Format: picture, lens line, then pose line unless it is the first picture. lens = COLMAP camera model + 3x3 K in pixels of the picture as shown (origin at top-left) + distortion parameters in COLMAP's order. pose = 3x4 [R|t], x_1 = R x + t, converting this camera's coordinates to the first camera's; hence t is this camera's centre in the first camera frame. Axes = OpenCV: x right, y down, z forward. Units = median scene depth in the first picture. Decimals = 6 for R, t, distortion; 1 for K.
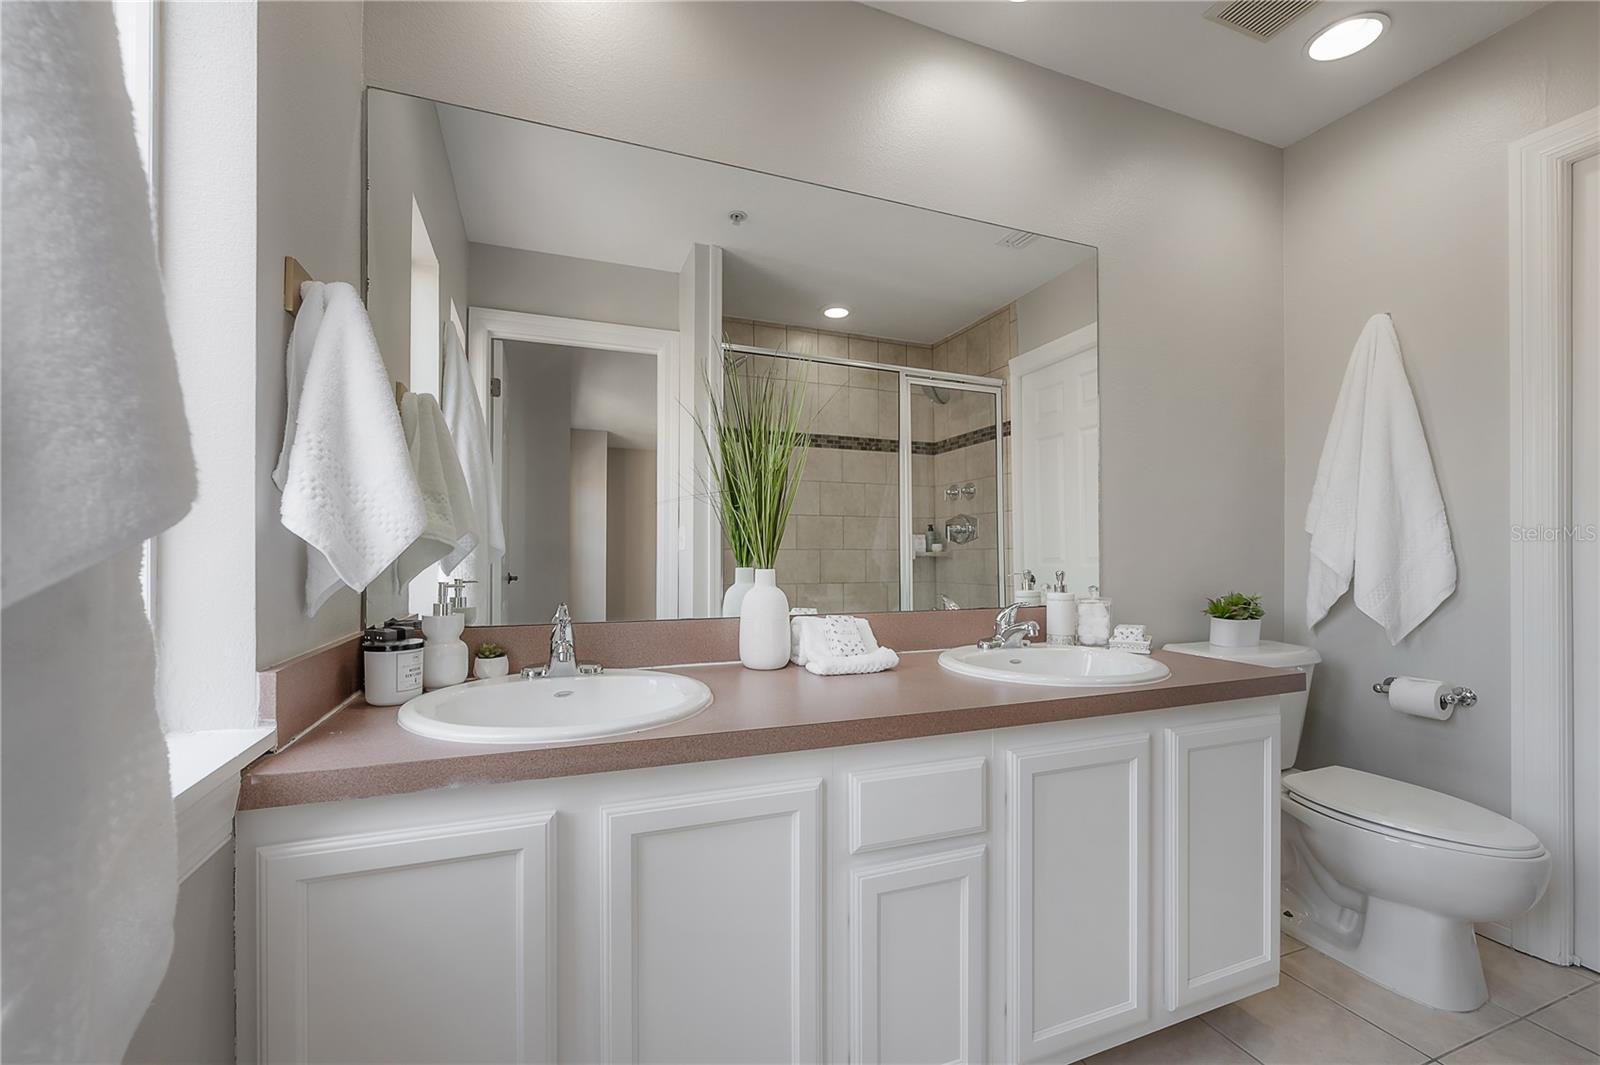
lens RADIAL K [[647.4, 0, 798.0], [0, 647.4, 531.6], [0, 0, 1]] dist [-0.011752, -0.000049]
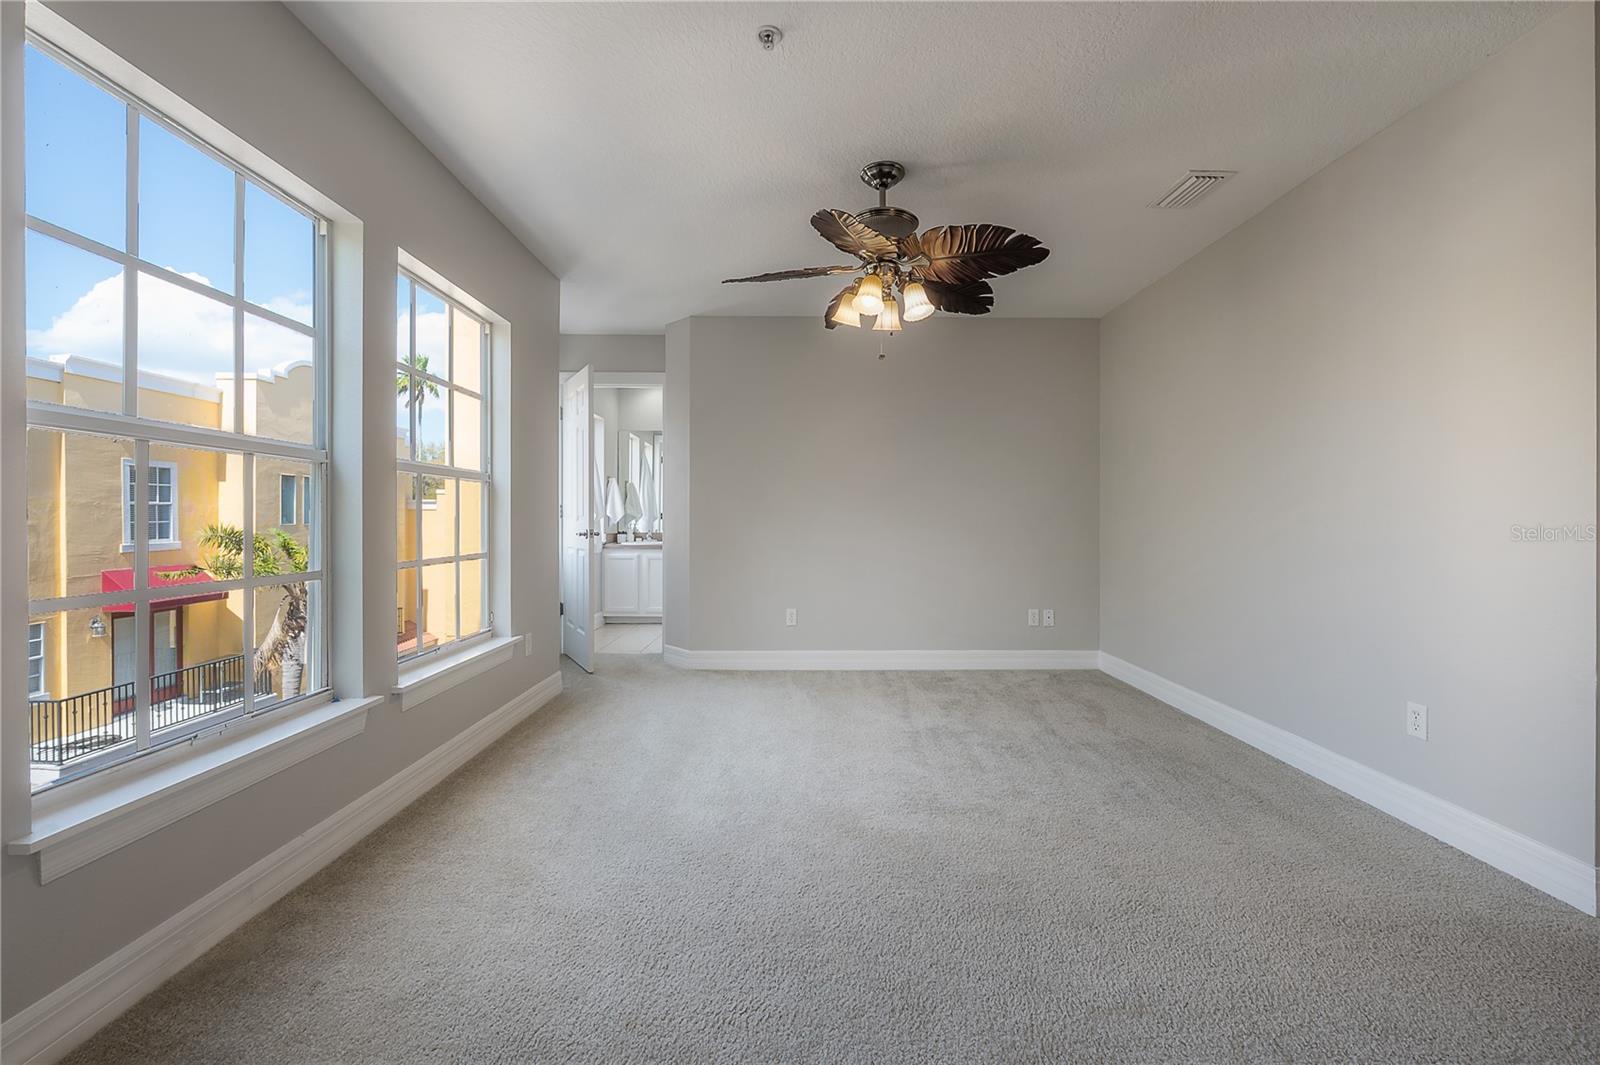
lens RADIAL K [[647.4, 0, 800.7], [0, 647.4, 529.0], [0, 0, 1]] dist [-0.011752, -0.000049]
pose [[0.933906, 0.018745, -0.357027, 3.768058], [-0.016057, 0.999816, 0.010491, 0.058380], [0.357158, -0.004065, 0.934035, -4.931601]]
